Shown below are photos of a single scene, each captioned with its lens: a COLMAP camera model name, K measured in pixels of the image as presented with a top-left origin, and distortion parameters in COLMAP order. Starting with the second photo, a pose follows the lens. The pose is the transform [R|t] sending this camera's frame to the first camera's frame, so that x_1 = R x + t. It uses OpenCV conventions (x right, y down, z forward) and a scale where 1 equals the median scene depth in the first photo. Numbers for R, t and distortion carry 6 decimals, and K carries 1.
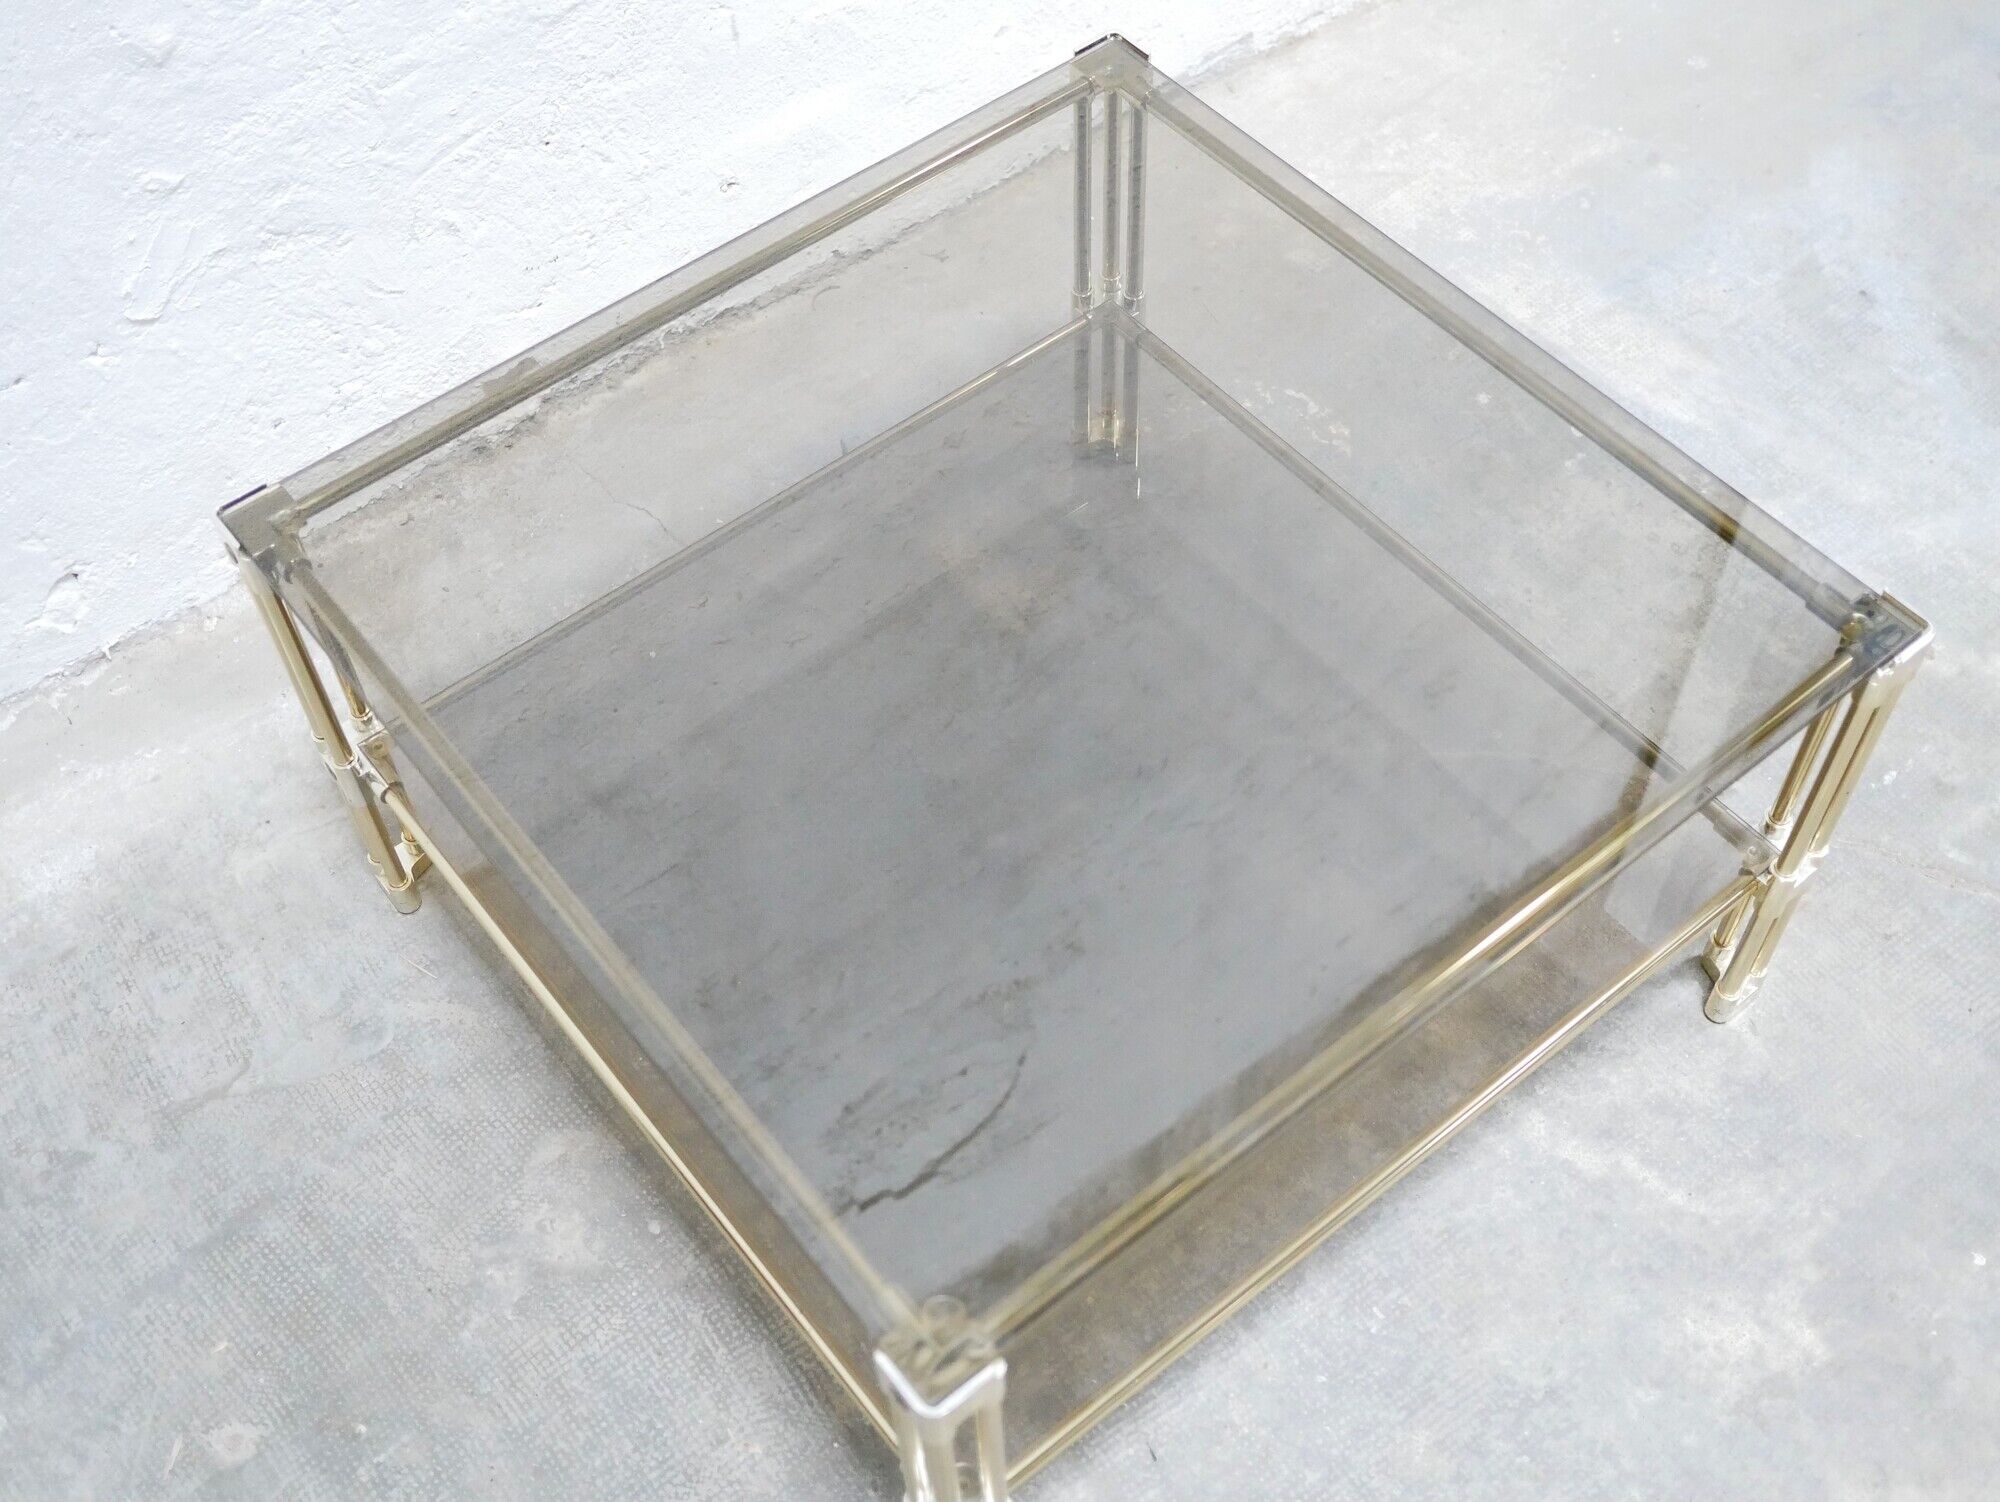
lens RADIAL K [[2261.7, 0, 1009.4], [0, 2261.7, 750.4], [0, 0, 1]] dist [-0.022546, 0.030545]
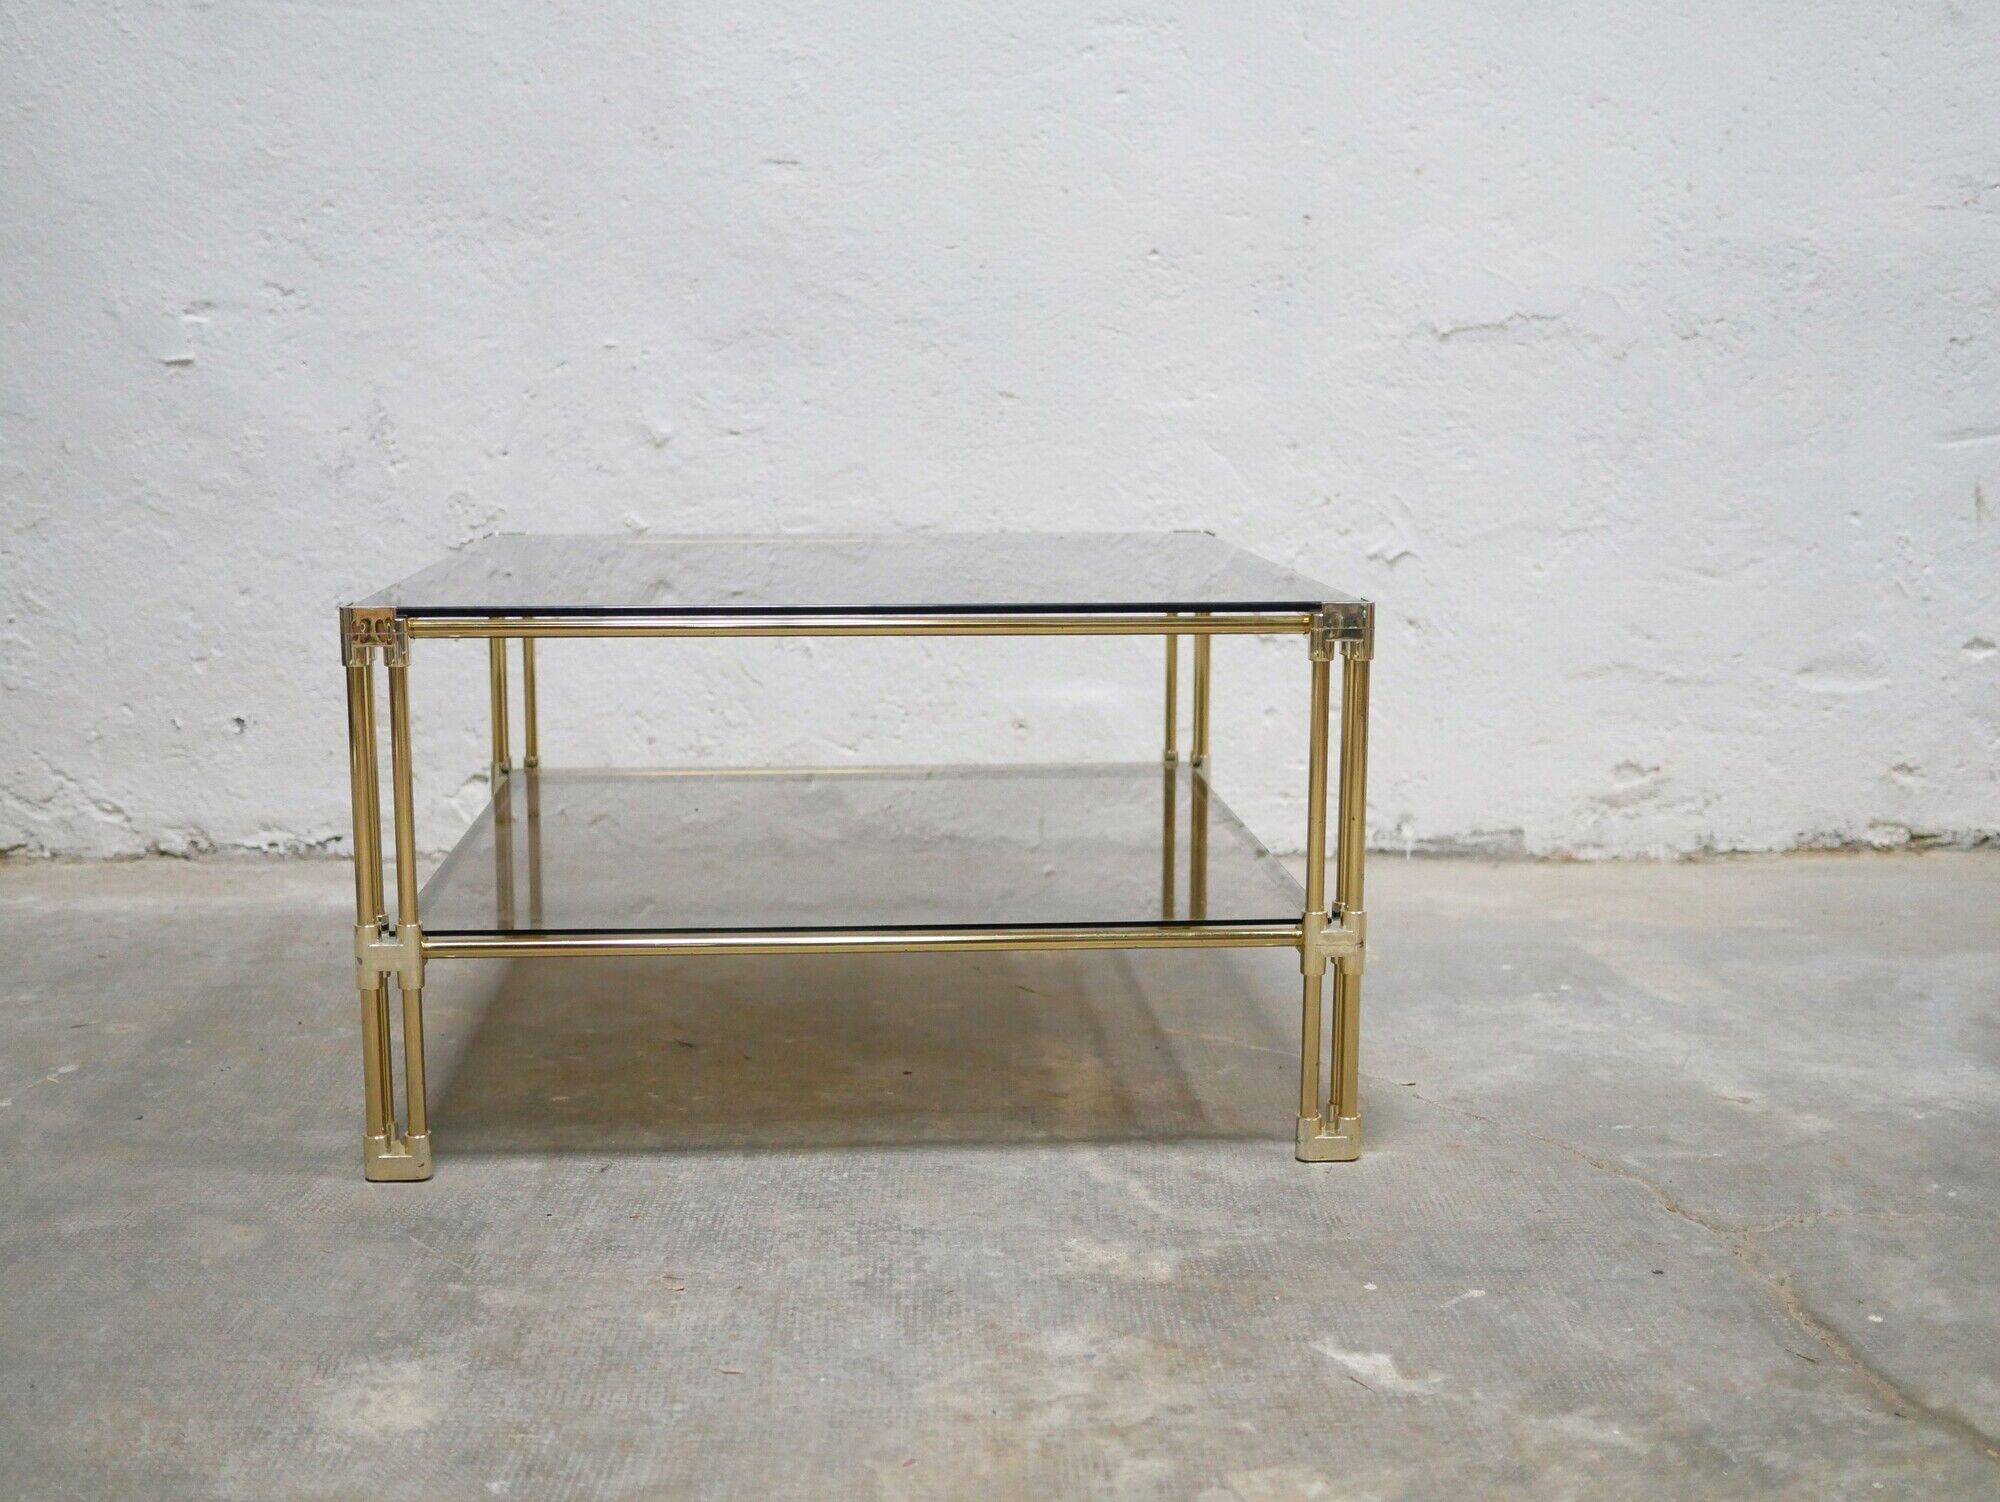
lens RADIAL K [[2329.5, 0, 1002.6], [0, 2329.5, 744.2], [0, 0, 1]] dist [-0.017562, 0.021051]
pose [[0.825201, 0.118660, -0.552235, 0.831421], [-0.470954, 0.684311, -0.556705, 0.703255], [0.311842, 0.719470, 0.620578, 0.164507]]
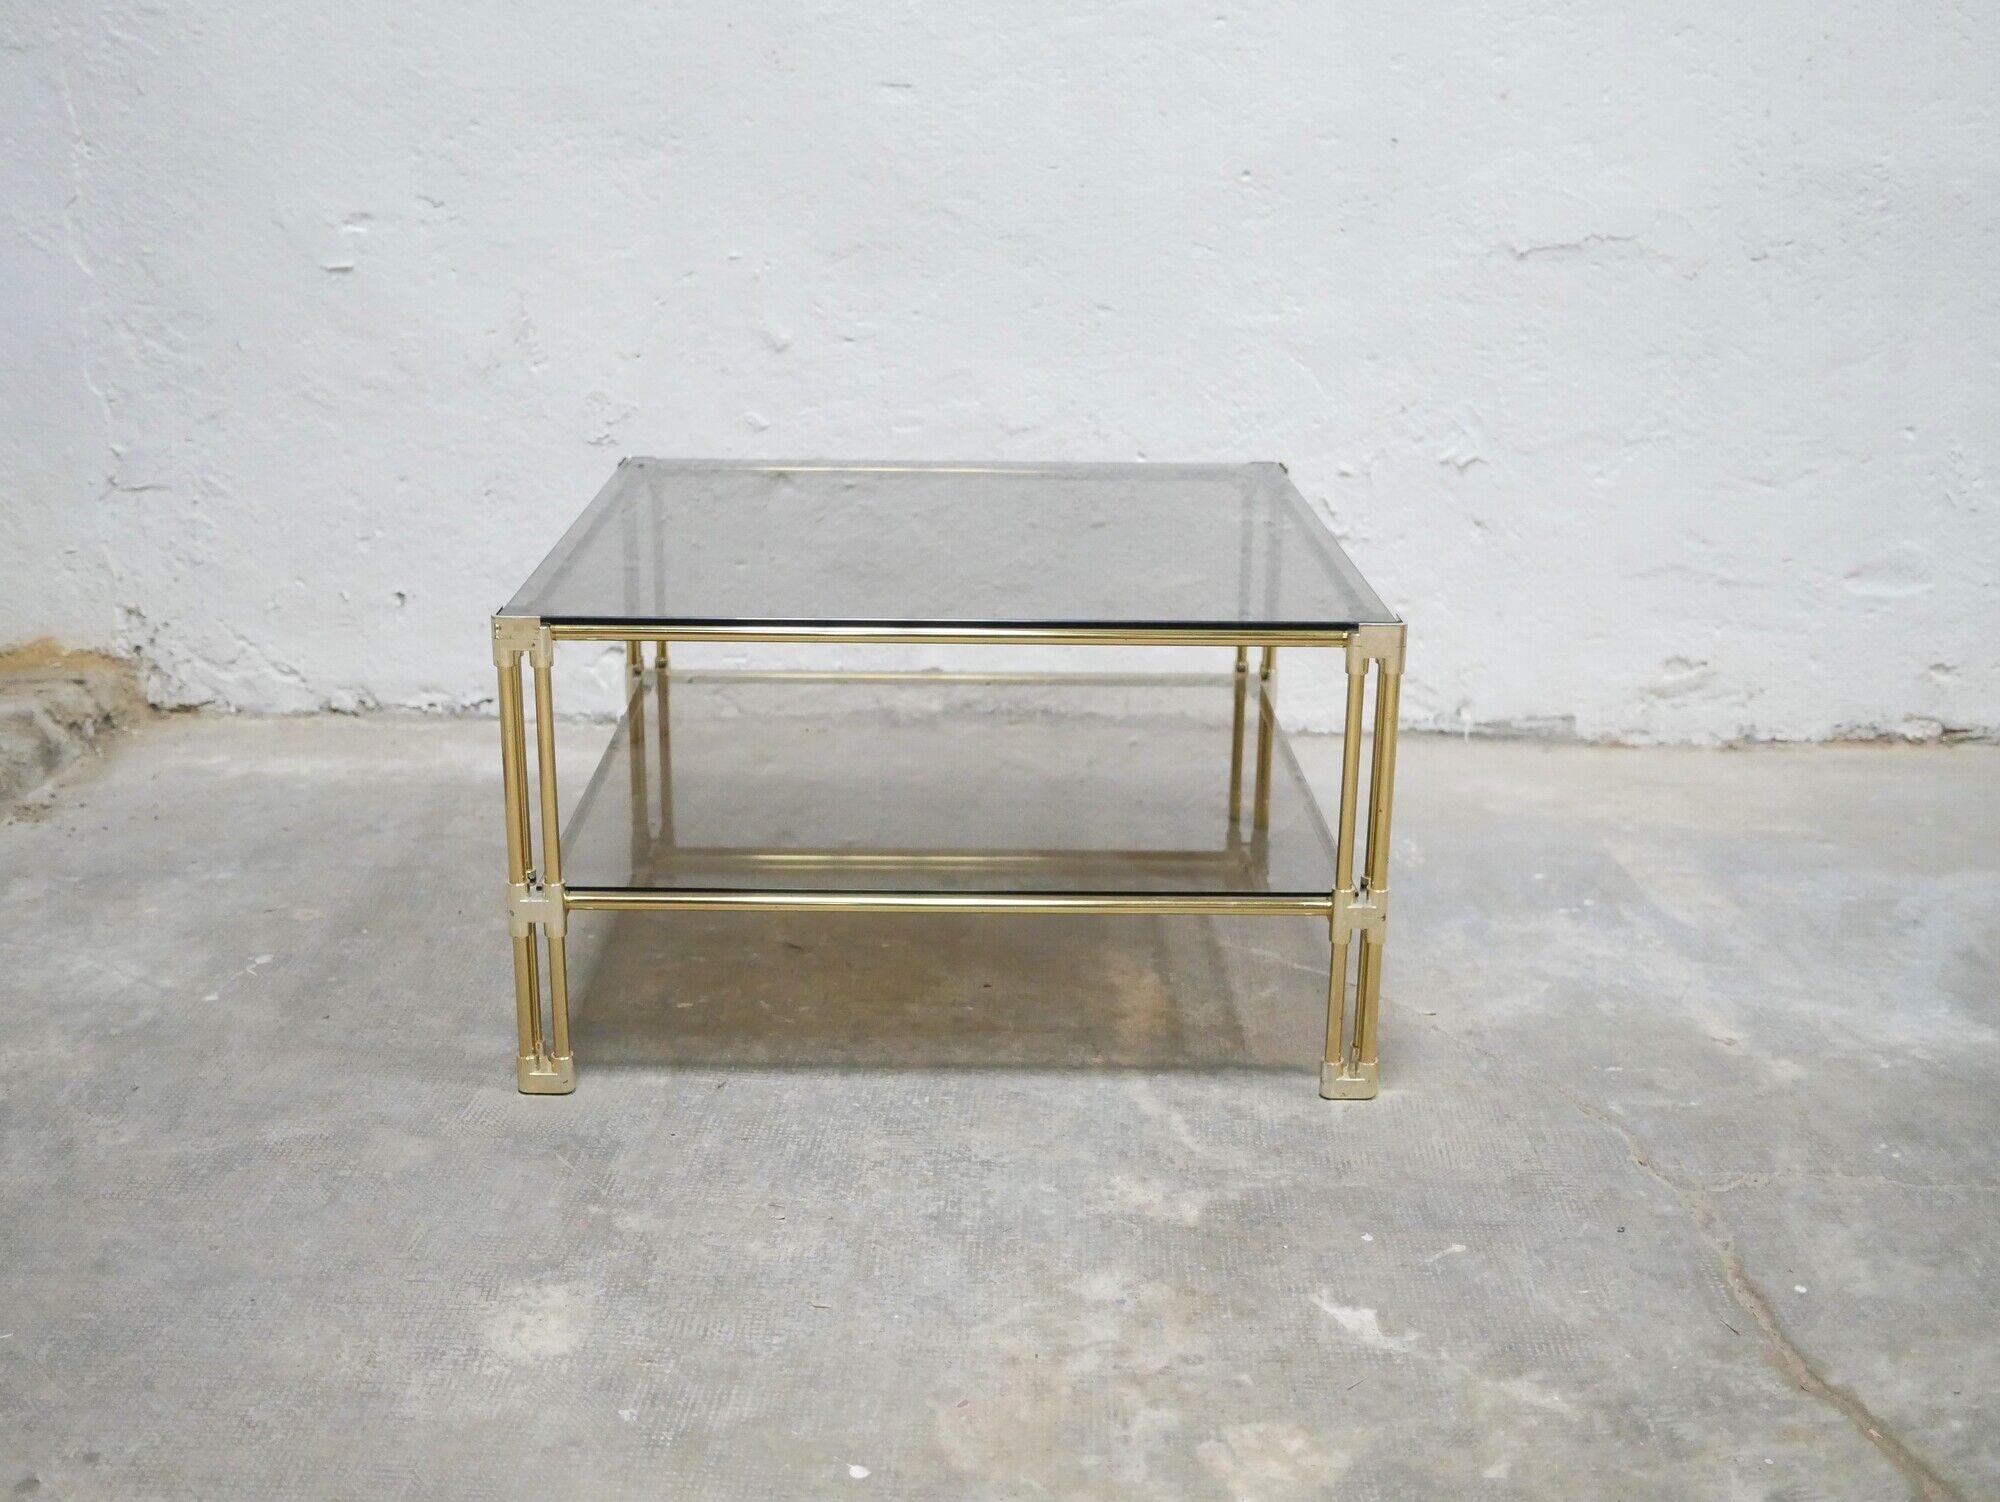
lens RADIAL K [[2280.3, 0, 994.8], [0, 2280.3, 749.1], [0, 0, 1]] dist [-0.019807, 0.034846]
pose [[0.788255, 0.216823, -0.575884, 0.896249], [-0.516304, 0.742214, -0.427256, 0.634741], [0.334790, 0.634118, 0.697000, -0.015799]]
